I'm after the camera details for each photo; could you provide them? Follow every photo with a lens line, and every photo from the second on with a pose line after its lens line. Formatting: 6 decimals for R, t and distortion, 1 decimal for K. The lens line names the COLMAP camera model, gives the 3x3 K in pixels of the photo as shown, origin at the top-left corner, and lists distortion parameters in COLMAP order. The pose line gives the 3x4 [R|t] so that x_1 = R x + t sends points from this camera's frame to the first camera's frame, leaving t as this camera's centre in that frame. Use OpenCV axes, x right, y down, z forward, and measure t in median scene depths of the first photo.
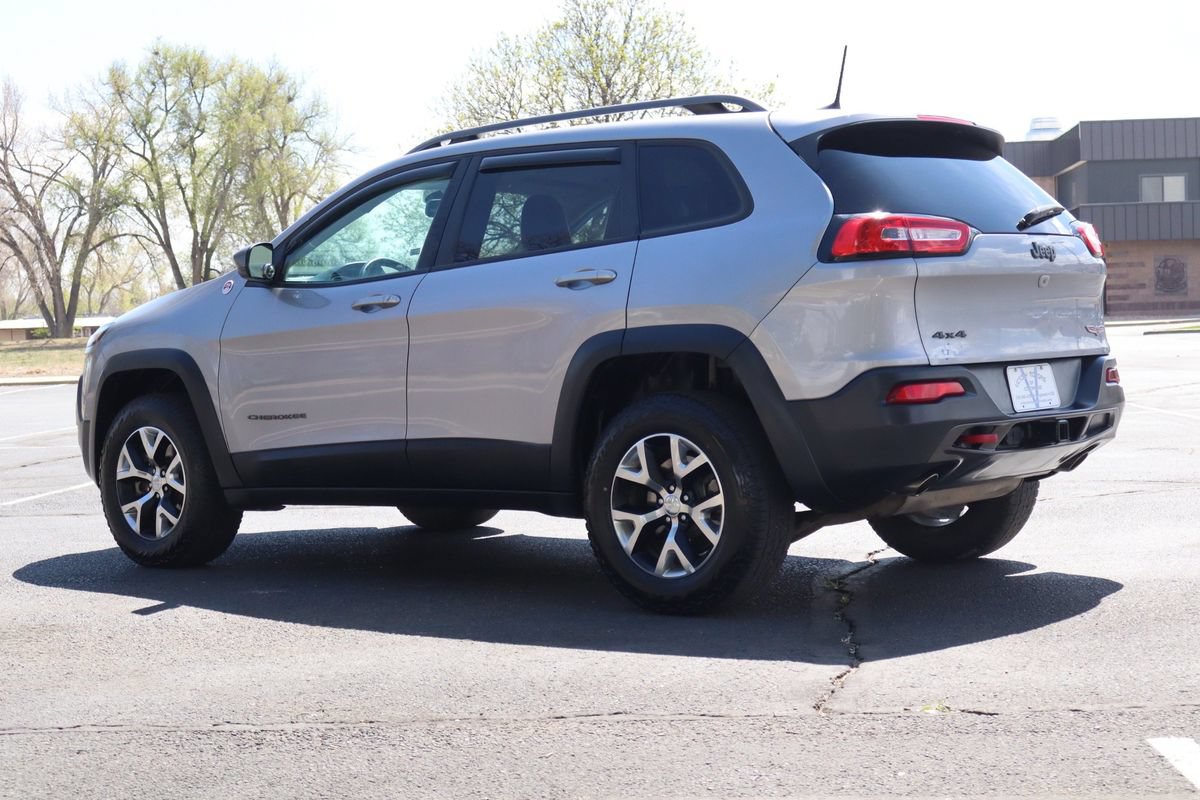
lens RADIAL K [[2074.3, 0, 731.4], [0, 2074.3, 398.7], [0, 0, 1]] dist [0.046451, -0.162774]
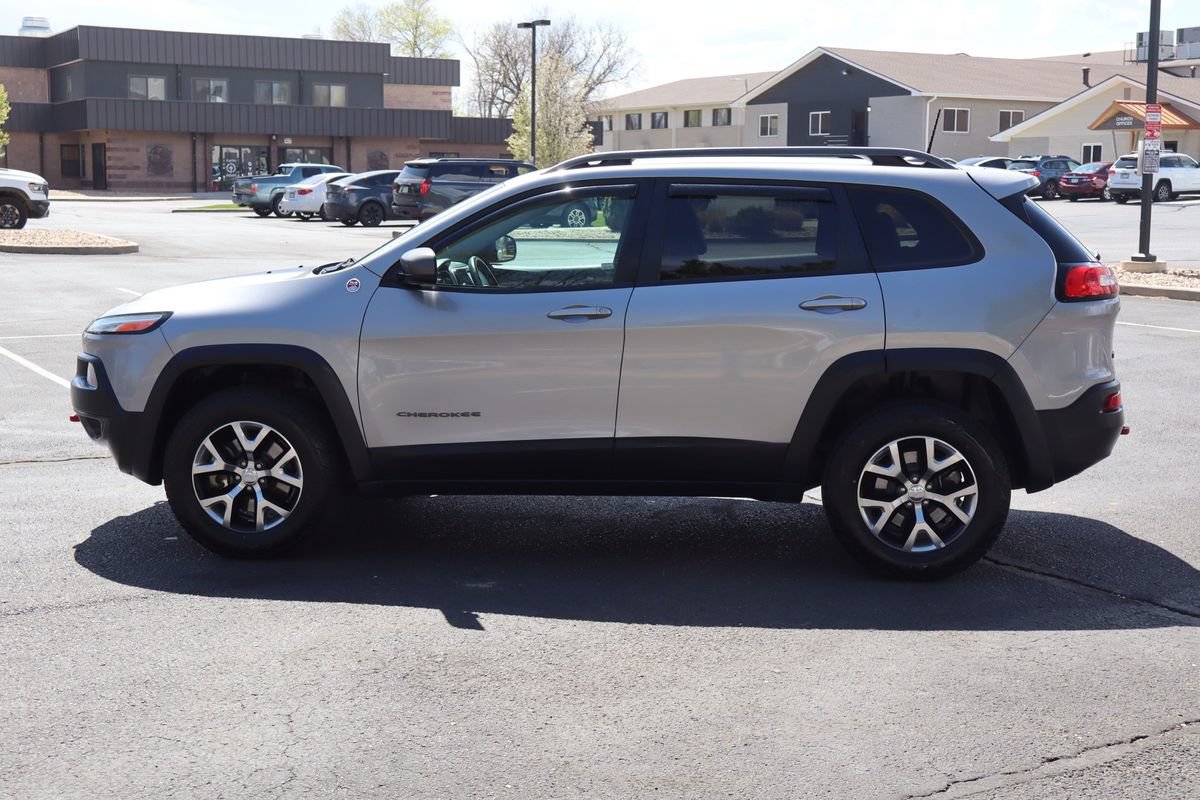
lens RADIAL K [[1577.3, 0, 694.8], [0, 1577.3, 399.2], [0, 0, 1]] dist [0.040183, -0.024157]
pose [[0.816930, -0.039486, 0.575383, -0.658036], [-0.016925, 0.995582, 0.092354, -0.086360], [-0.576488, -0.085185, 0.812653, 0.312762]]
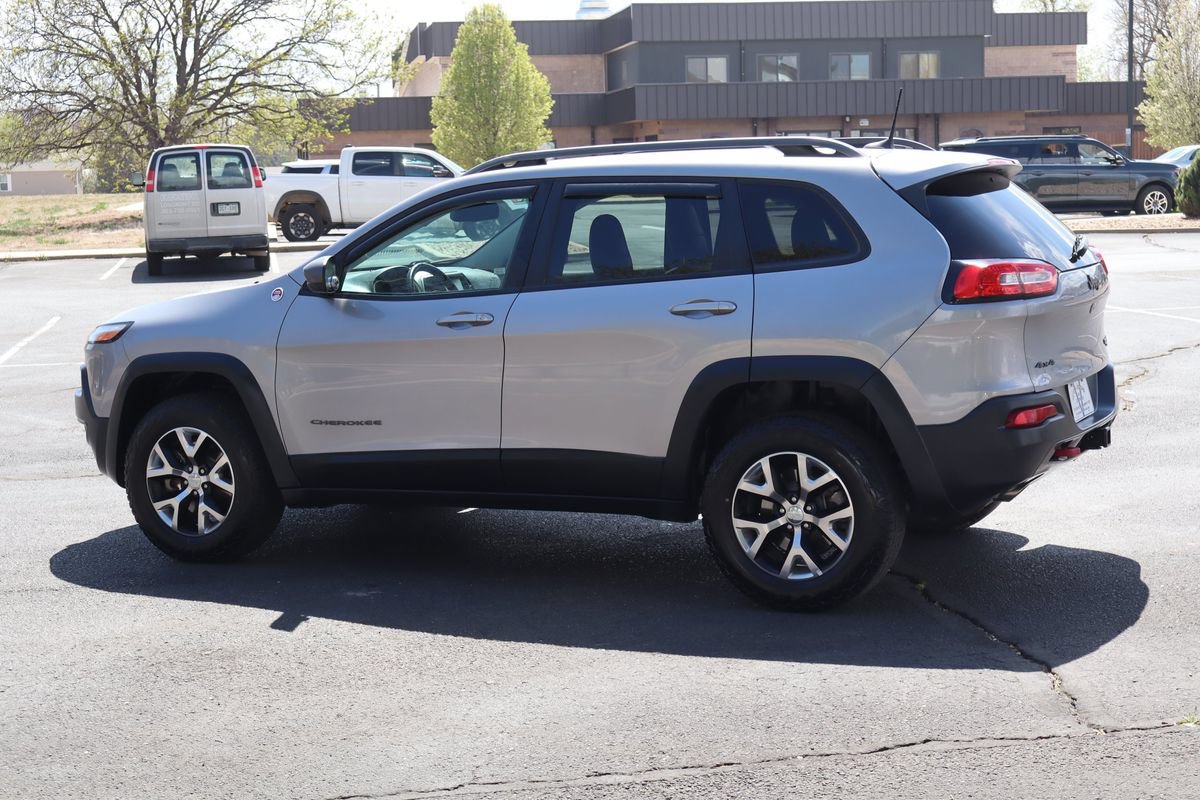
lens RADIAL K [[1980.9, 0, 728.9], [0, 1980.9, 401.9], [0, 0, 1]] dist [0.038346, 0.017965]
pose [[0.969115, -0.022908, 0.245544, -0.317782], [0.003666, 0.996904, 0.078538, -0.091628], [-0.246583, -0.075212, 0.966199, -0.020800]]
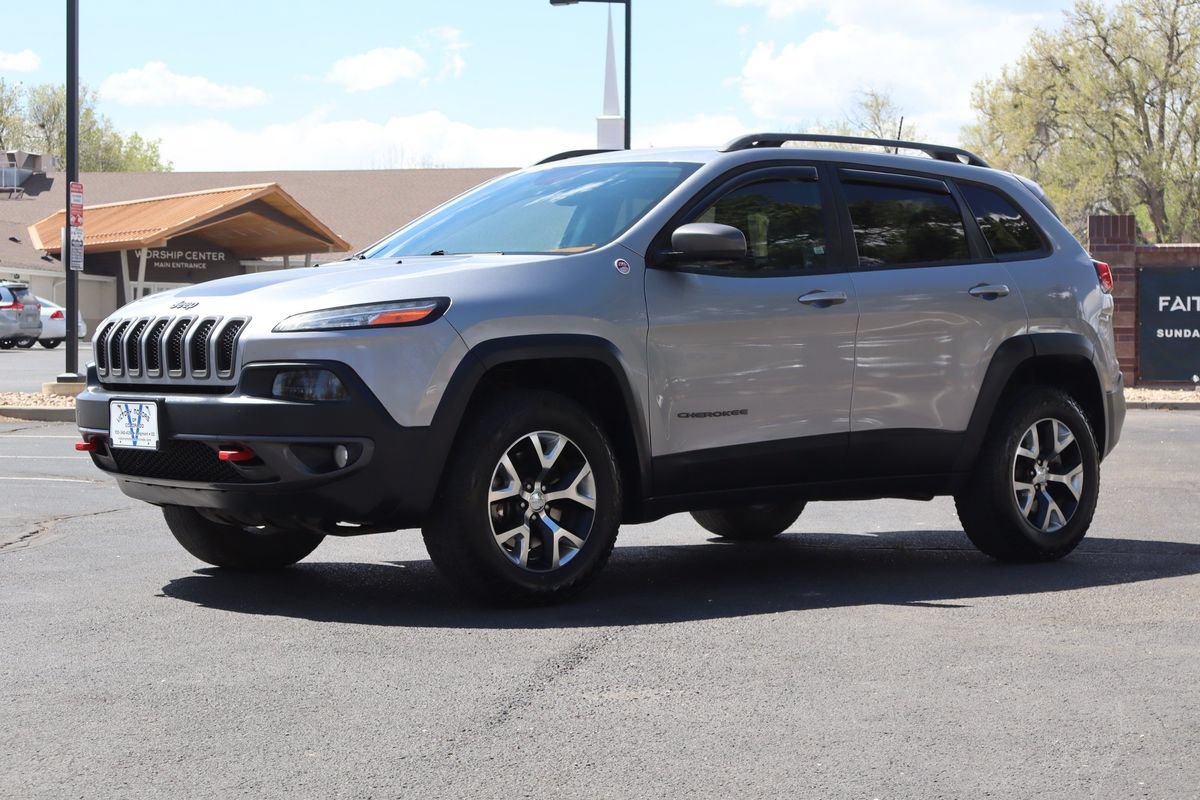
lens RADIAL K [[2191.0, 0, 702.1], [0, 2191.0, 399.5], [0, 0, 1]] dist [0.038803, 0.051973]
pose [[0.138045, 0.009510, 0.990380, -1.354517], [0.025944, 0.999576, -0.013215, 0.017197], [-0.990086, 0.027519, 0.137740, 0.998003]]
